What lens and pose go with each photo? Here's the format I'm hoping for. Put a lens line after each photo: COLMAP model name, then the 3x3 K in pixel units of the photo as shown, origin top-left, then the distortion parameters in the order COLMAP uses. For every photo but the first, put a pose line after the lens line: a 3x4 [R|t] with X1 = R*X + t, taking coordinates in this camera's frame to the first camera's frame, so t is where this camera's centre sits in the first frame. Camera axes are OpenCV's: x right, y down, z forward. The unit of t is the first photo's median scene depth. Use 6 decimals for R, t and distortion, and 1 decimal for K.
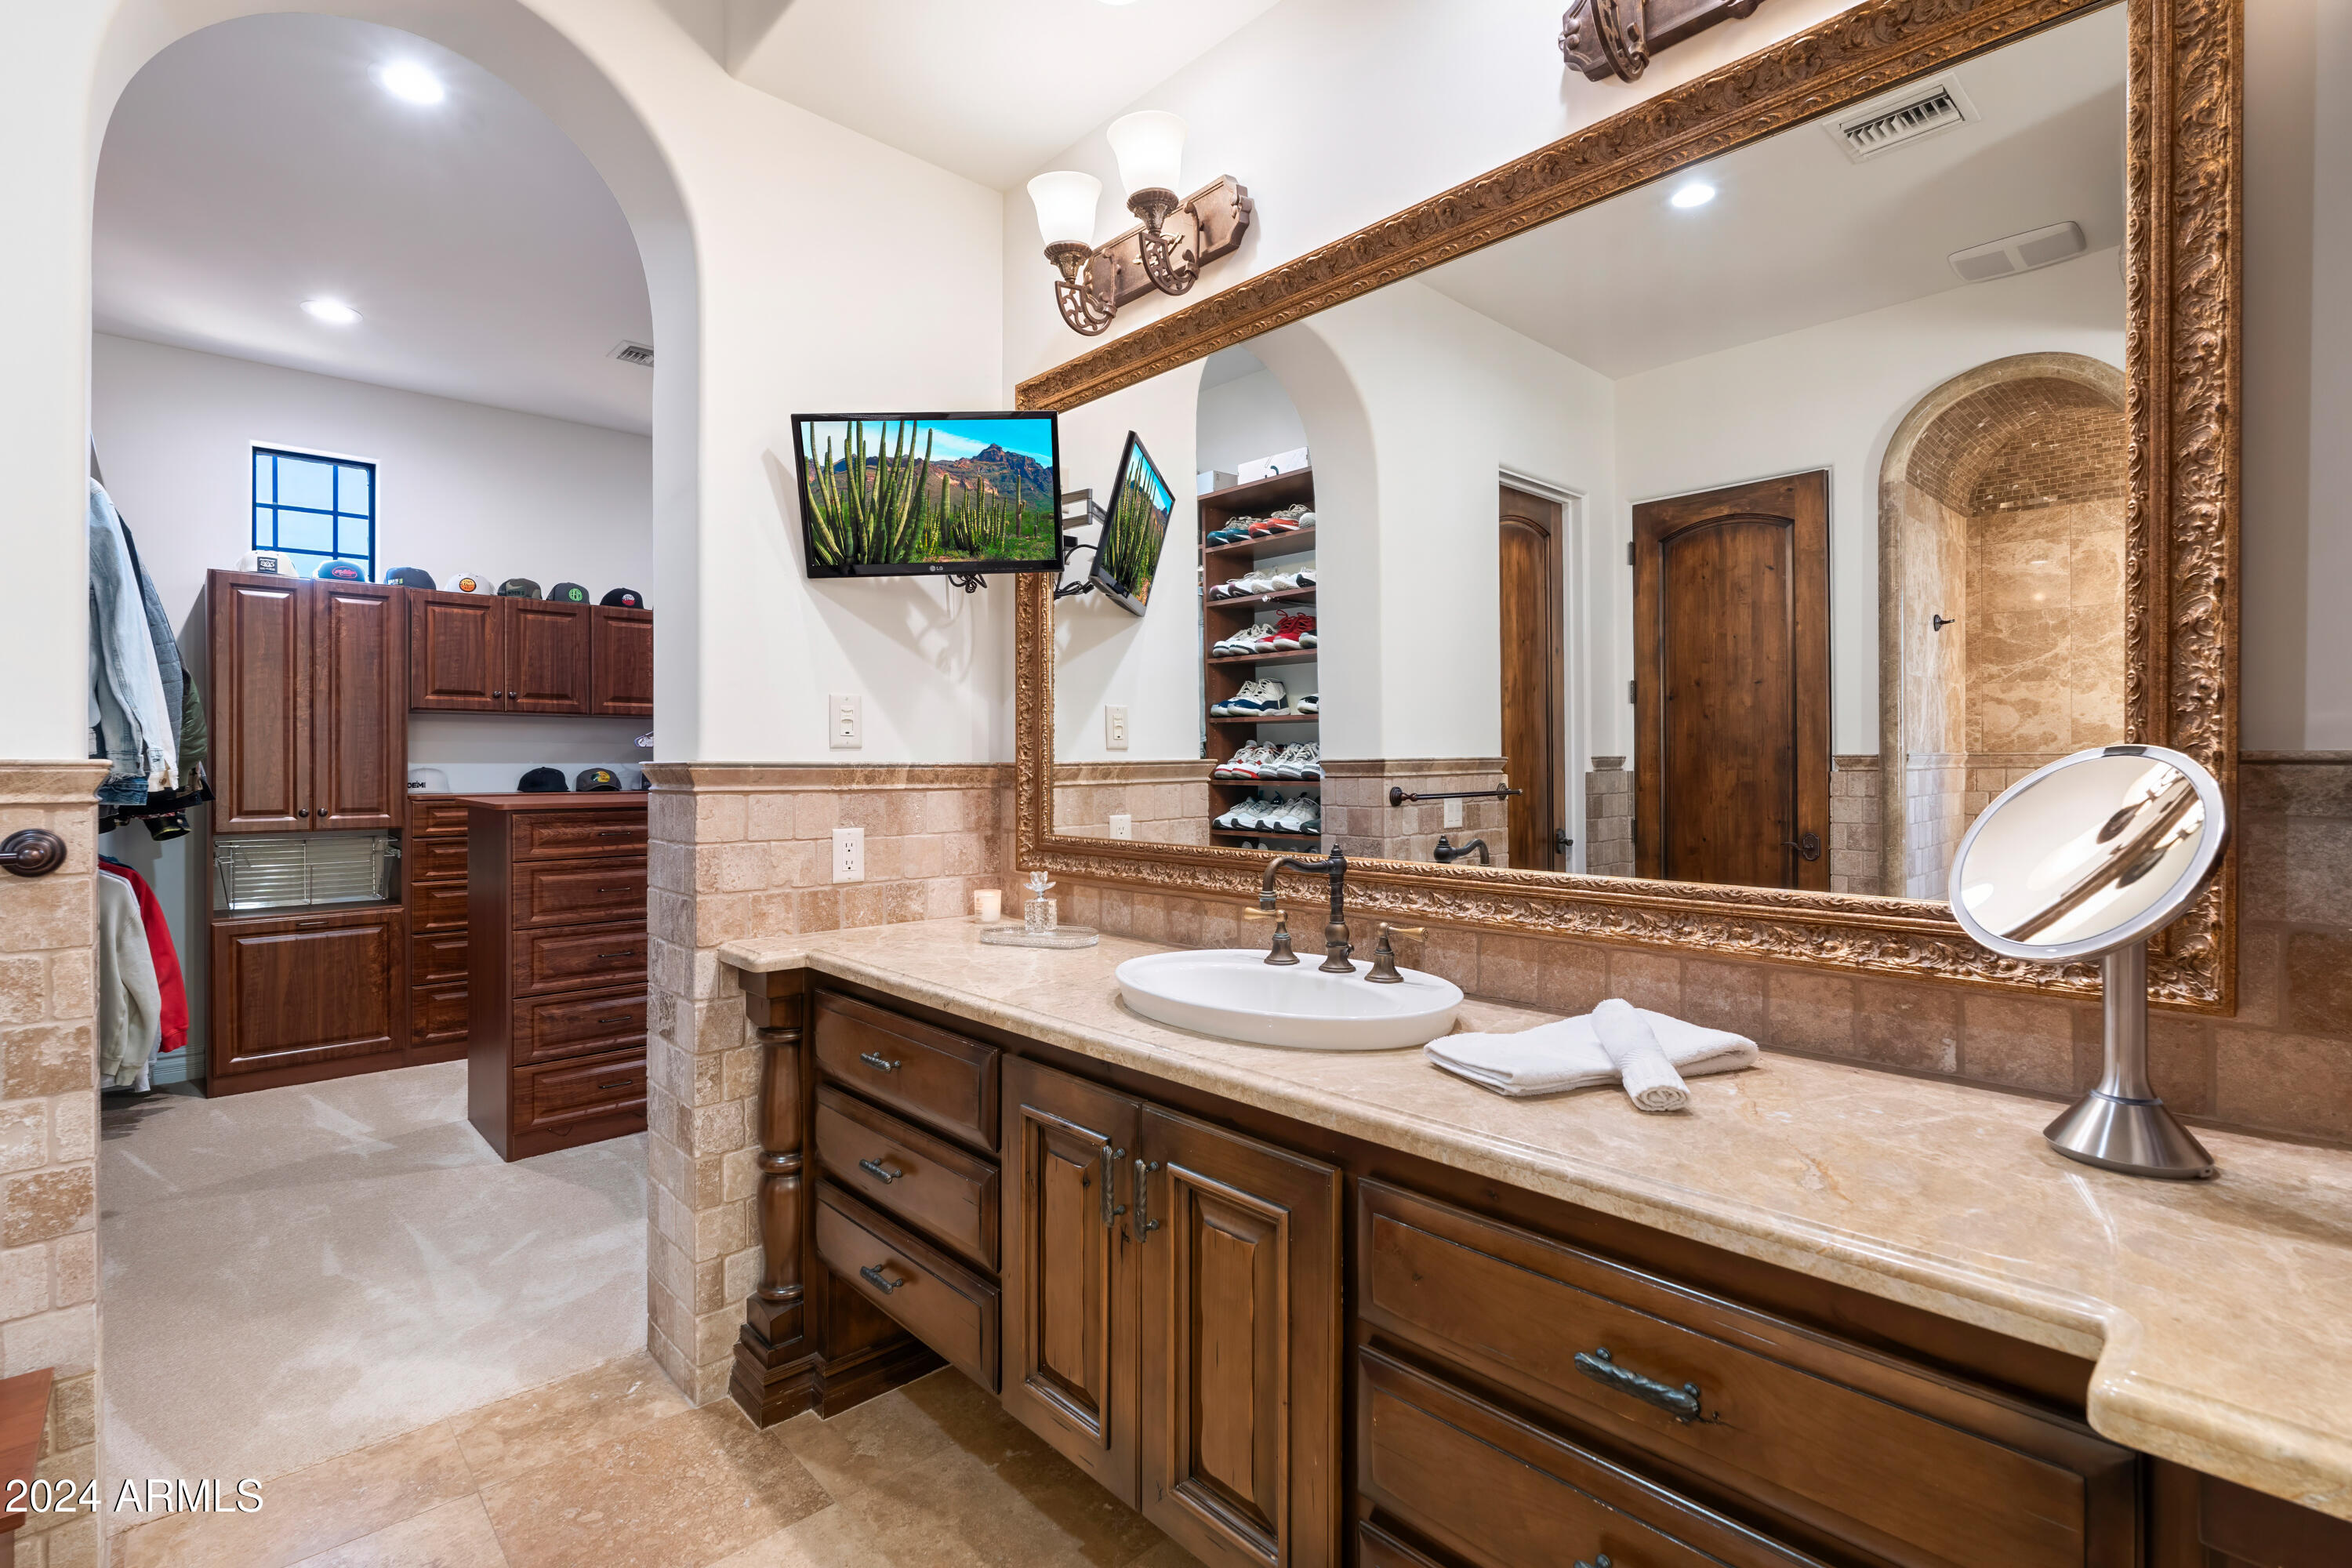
lens RADIAL K [[1076.5, 0, 1172.4], [0, 1076.5, 756.9], [0, 0, 1]] dist [0.000065, -0.000348]
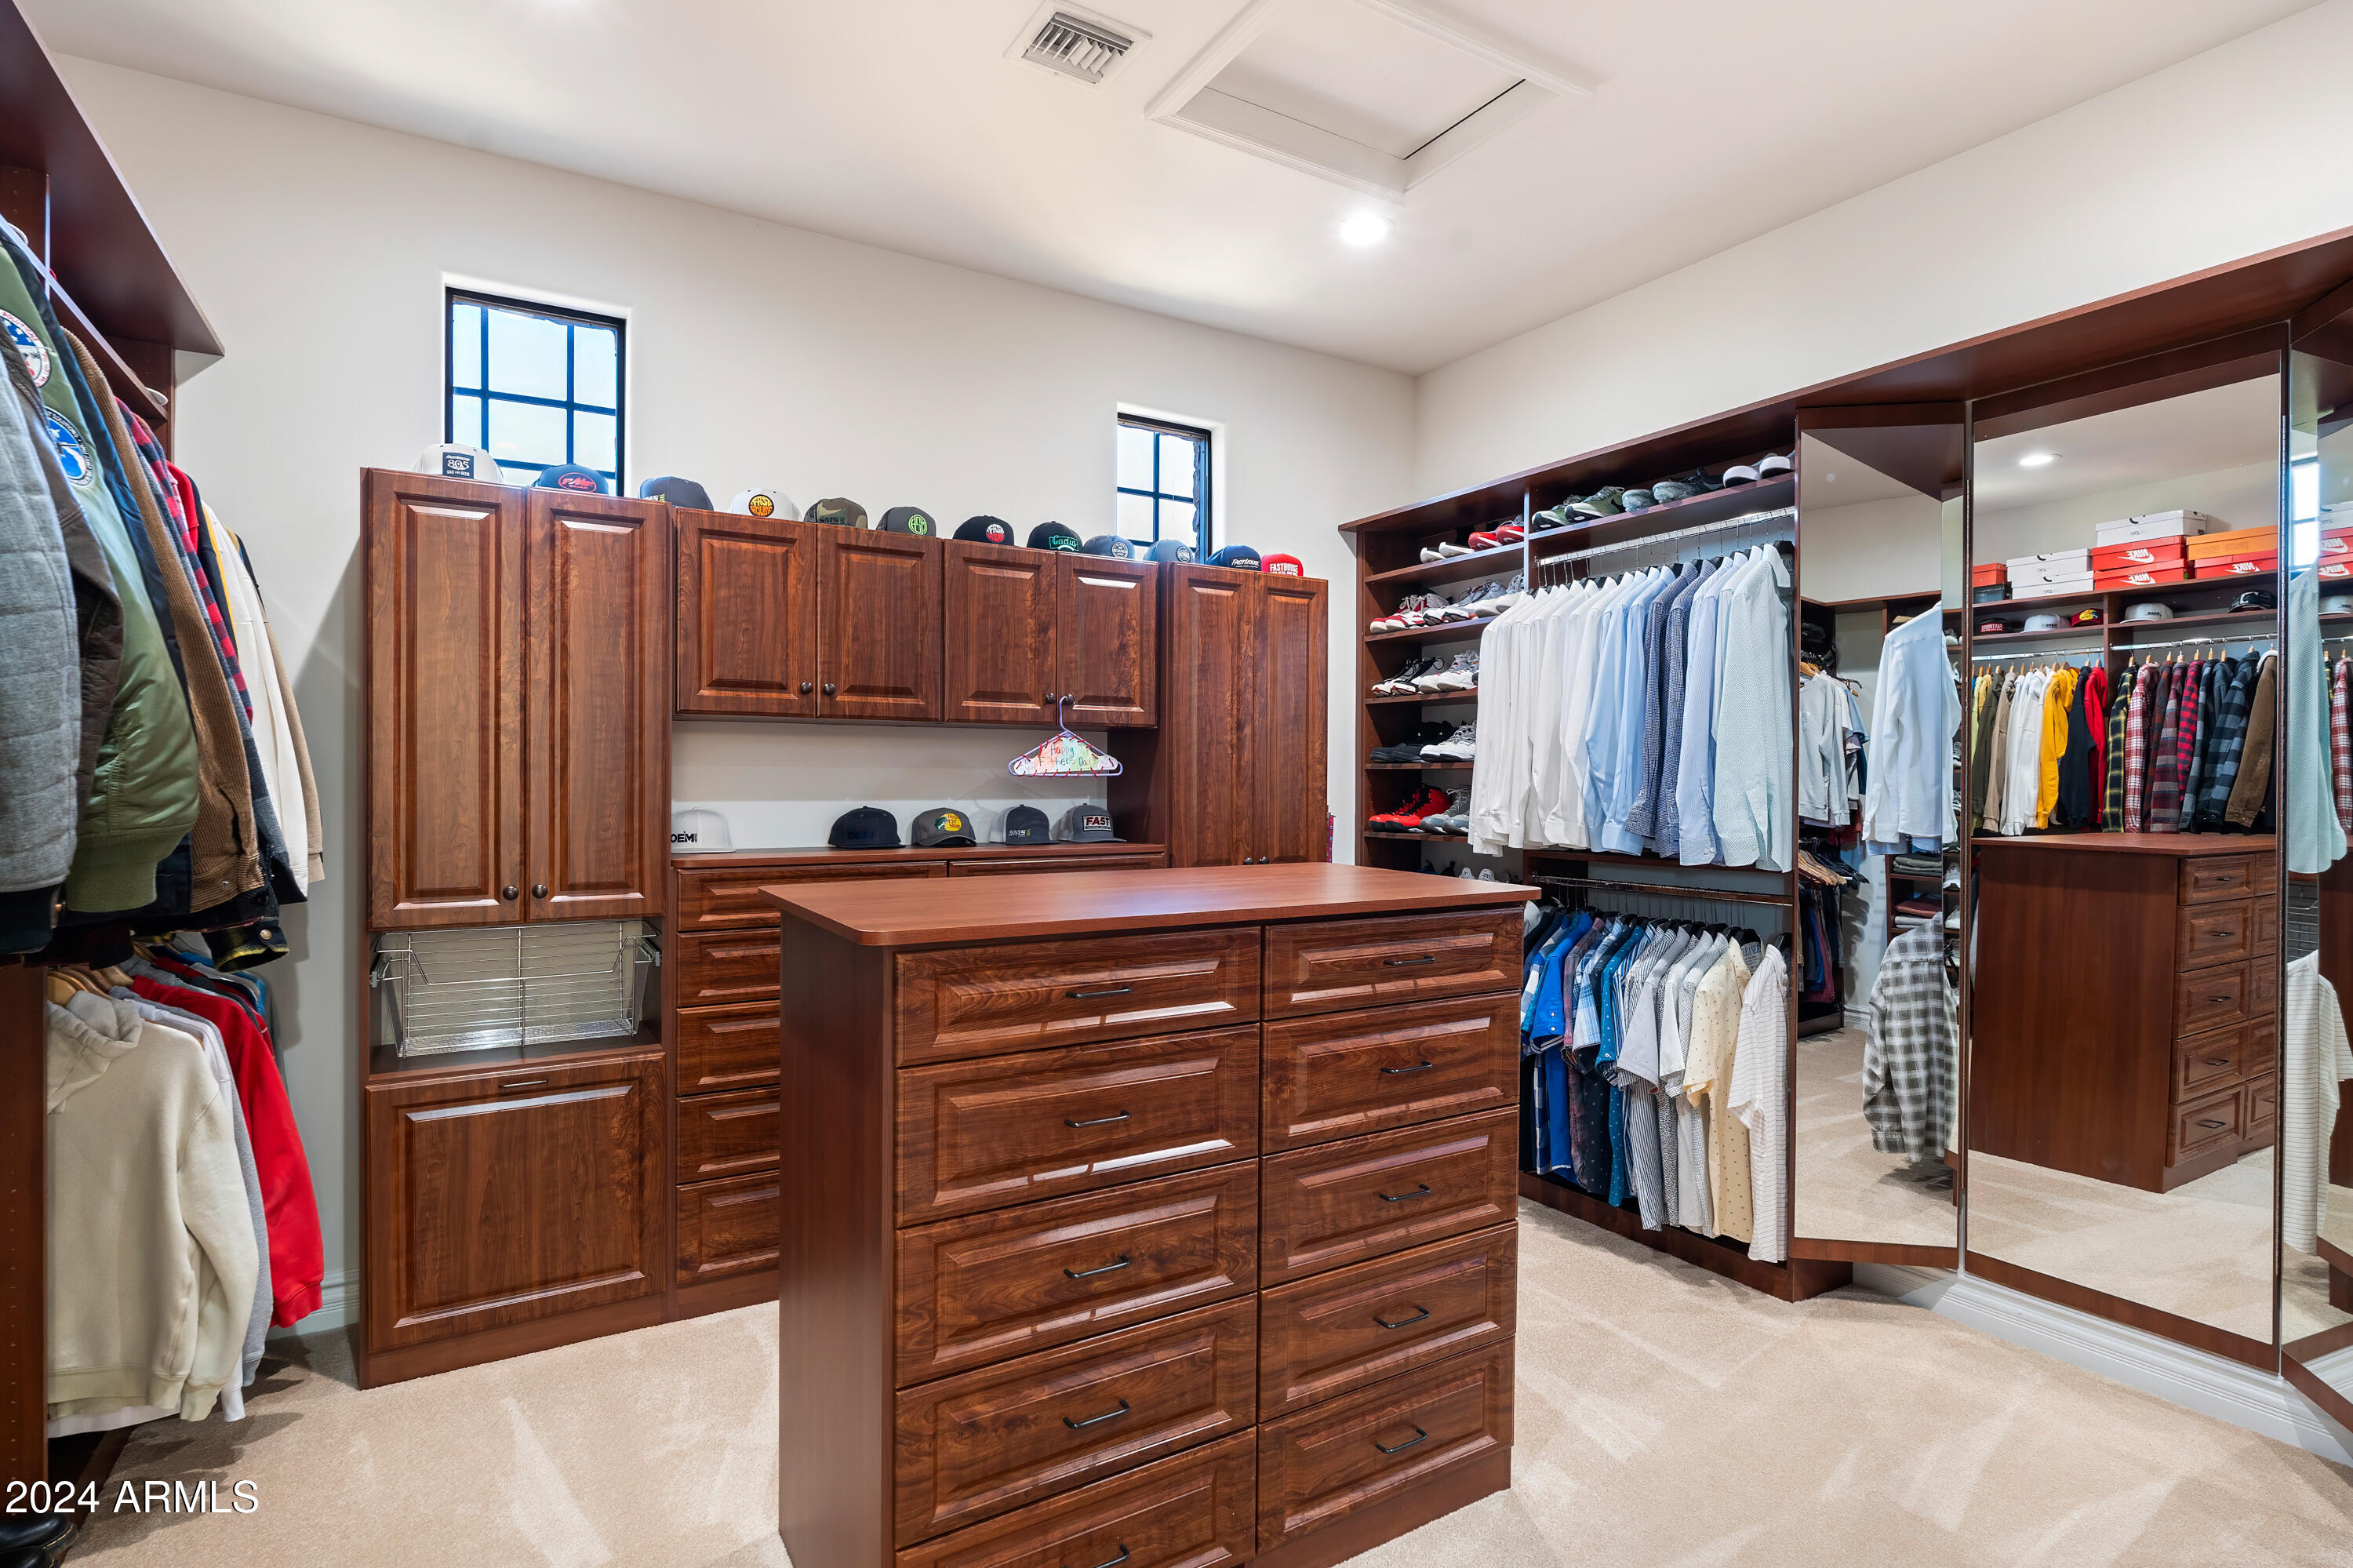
lens RADIAL K [[1151.8, 0, 1181.5], [0, 1151.8, 774.1], [0, 0, 1]] dist [0.000177, 0.000406]
pose [[0.980487, 0.005234, -0.196513, -0.321613], [-0.004582, 0.999982, 0.003772, -0.014805], [0.196529, -0.002798, 0.980494, 0.448871]]
